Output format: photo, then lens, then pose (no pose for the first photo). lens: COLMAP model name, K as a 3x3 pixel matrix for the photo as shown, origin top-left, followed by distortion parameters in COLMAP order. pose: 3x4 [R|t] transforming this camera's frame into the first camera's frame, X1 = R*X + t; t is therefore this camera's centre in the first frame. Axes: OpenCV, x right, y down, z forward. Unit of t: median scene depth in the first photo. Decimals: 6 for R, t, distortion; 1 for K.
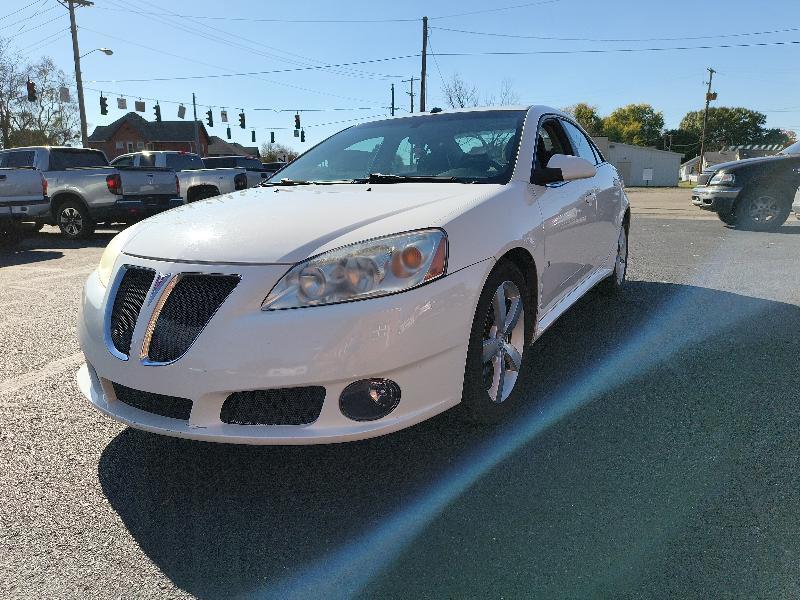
lens RADIAL K [[556.0, 0, 400.5], [0, 556.0, 300.2], [0, 0, 1]] dist [0.019703, -0.013277]
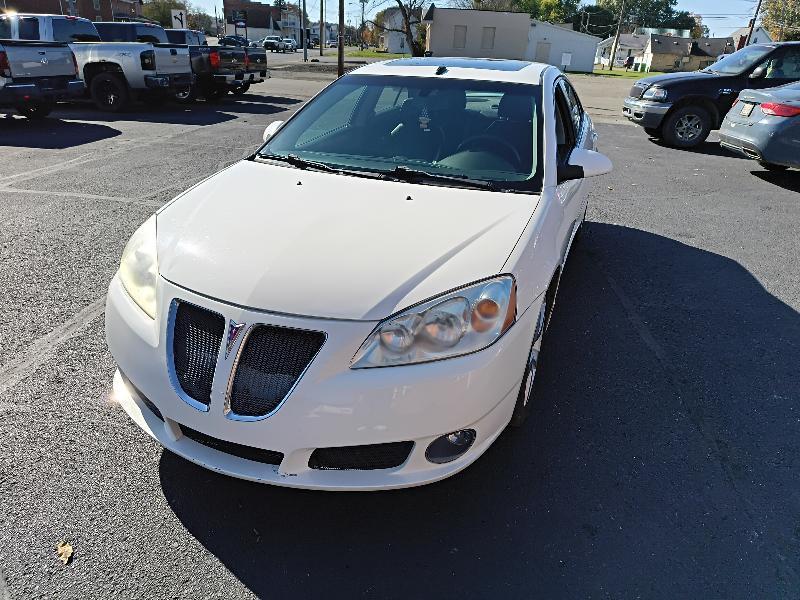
lens RADIAL K [[556.0, 0, 394.5], [0, 556.0, 302.0], [0, 0, 1]] dist [0.019703, -0.013277]
pose [[0.987838, -0.009539, 0.155193, -0.064260], [-0.024807, 0.975661, 0.217875, -0.063981], [-0.153495, -0.219075, 0.963559, 0.006495]]
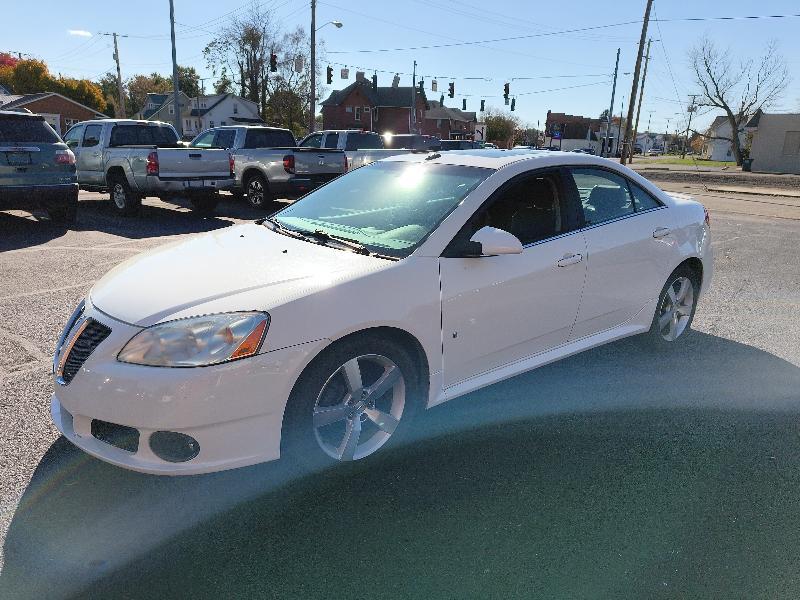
lens RADIAL K [[556.0, 0, 404.2], [0, 556.0, 307.1], [0, 0, 1]] dist [0.019703, -0.013277]
pose [[0.929832, 0.147173, -0.337273, 0.157742], [-0.122931, 0.988117, 0.092264, -0.060841], [0.346844, -0.044329, 0.936875, 0.002571]]
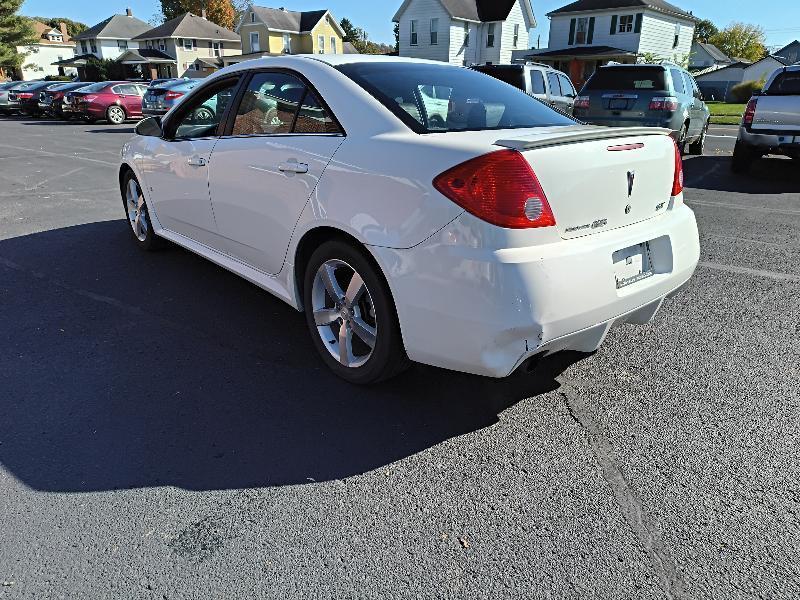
lens RADIAL K [[560.3, 0, 400.5], [0, 560.3, 295.9], [0, 0, 1]] dist [0.016641, -0.010980]
pose [[-0.328196, 0.337571, -0.882232, 0.456845], [-0.204494, 0.886426, 0.415249, -0.177417], [0.922209, 0.316694, -0.221891, 0.626442]]
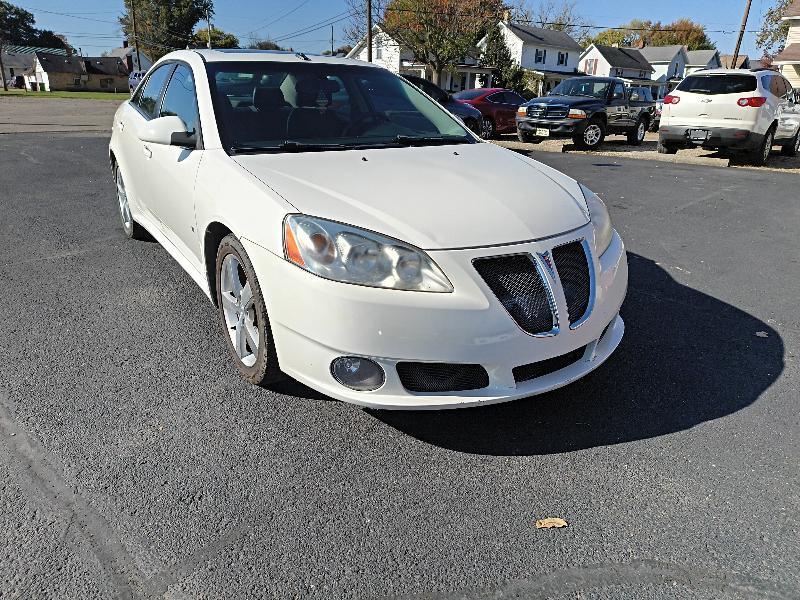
lens RADIAL K [[556.0, 0, 401.0], [0, 556.0, 297.2], [0, 0, 1]] dist [0.019703, -0.013277]
pose [[0.443639, -0.294323, 0.846498, -0.320576], [0.161999, 0.955312, 0.247255, -0.059820], [-0.881443, 0.027440, 0.471493, 0.155263]]
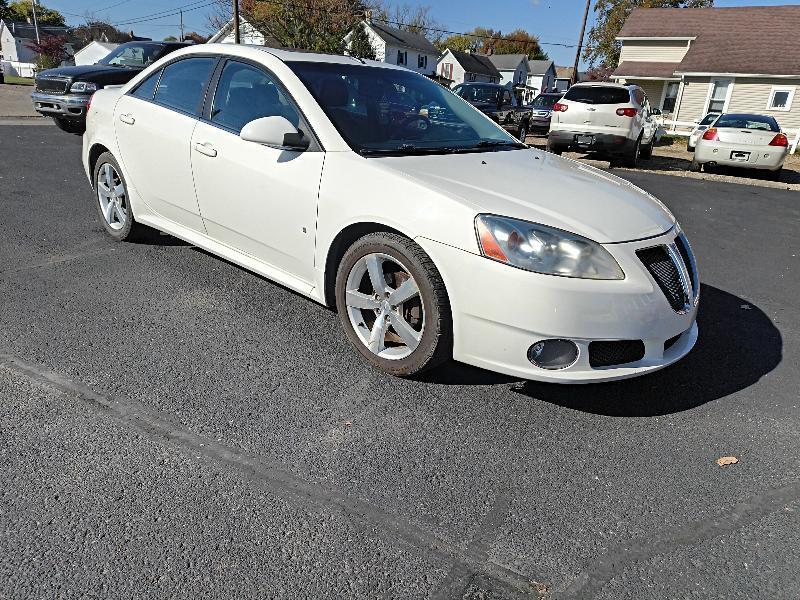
lens RADIAL K [[556.0, 0, 402.3], [0, 556.0, 300.5], [0, 0, 1]] dist [0.019703, -0.013277]
pose [[0.207516, -0.319662, 0.924529, -0.388009], [0.138962, 0.945151, 0.295601, -0.085386], [-0.968311, 0.067132, 0.240554, 0.278758]]
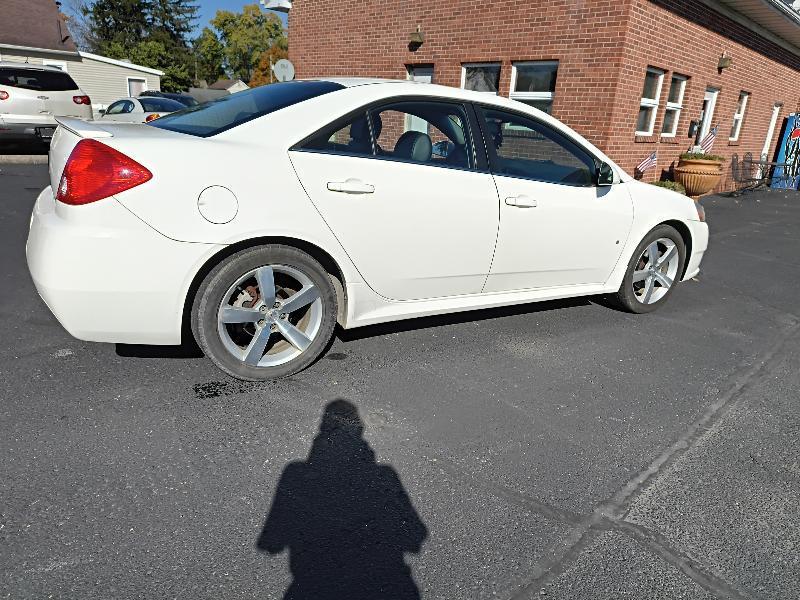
lens RADIAL K [[560.3, 0, 407.4], [0, 560.3, 303.3], [0, 0, 1]] dist [0.016641, -0.010980]
pose [[-0.873139, -0.197999, 0.445450, -0.155998], [0.046570, 0.875735, 0.480540, -0.209521], [-0.485242, 0.440323, -0.755418, 0.824710]]
